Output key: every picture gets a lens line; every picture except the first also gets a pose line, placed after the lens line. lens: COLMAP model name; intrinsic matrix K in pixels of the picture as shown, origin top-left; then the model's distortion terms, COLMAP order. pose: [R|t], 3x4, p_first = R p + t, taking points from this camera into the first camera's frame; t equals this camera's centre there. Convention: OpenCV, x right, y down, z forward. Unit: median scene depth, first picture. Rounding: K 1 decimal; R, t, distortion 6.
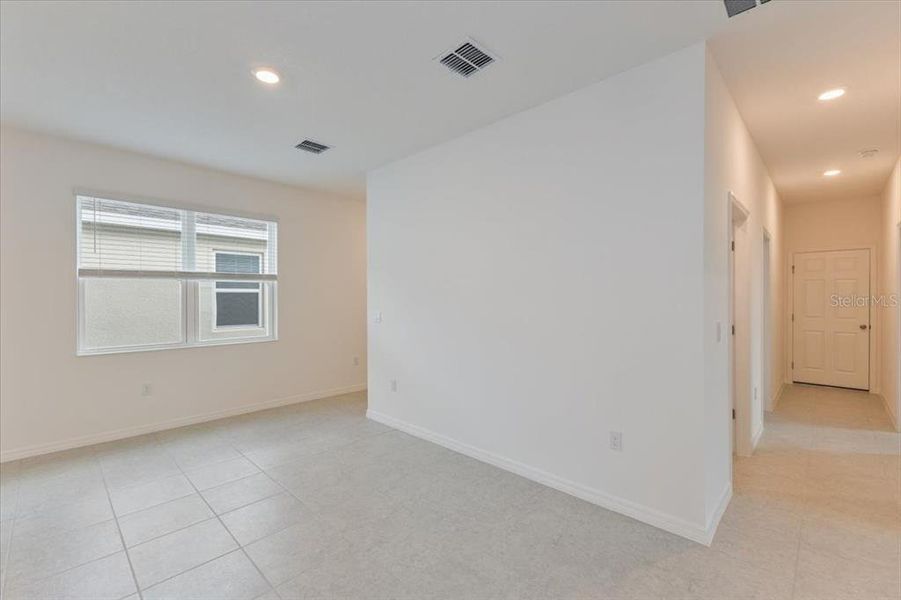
lens RADIAL K [[388.5, 0, 449.5], [0, 388.5, 299.9], [0, 0, 1]] dist [0.005331, 0.000206]
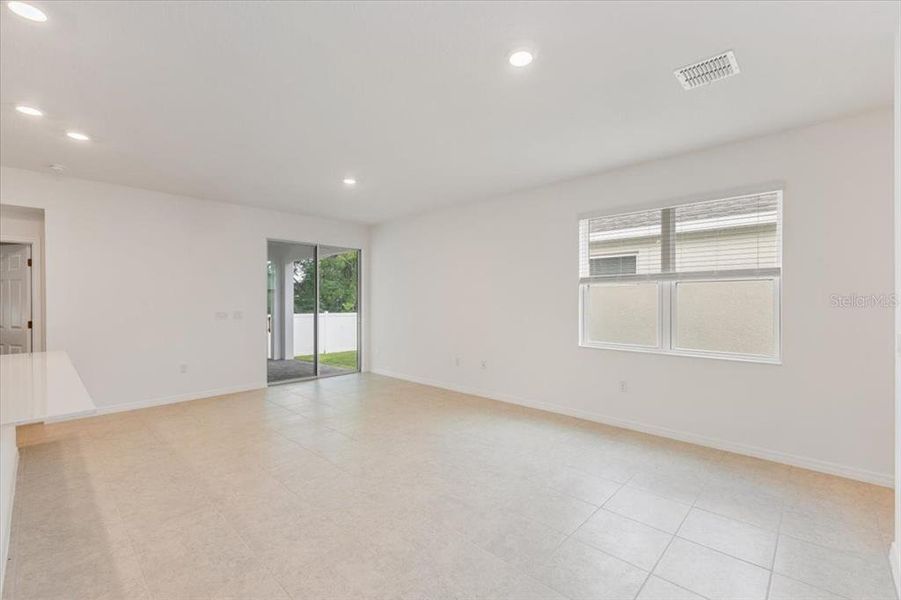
lens RADIAL K [[388.5, 0, 448.4], [0, 388.5, 302.1], [0, 0, 1]] dist [0.005331, 0.000206]
pose [[-0.001584, 0.012625, -0.999919, 0.235410], [-0.000293, 0.999920, 0.012626, -0.012752], [0.999999, 0.000313, -0.001580, 0.427448]]
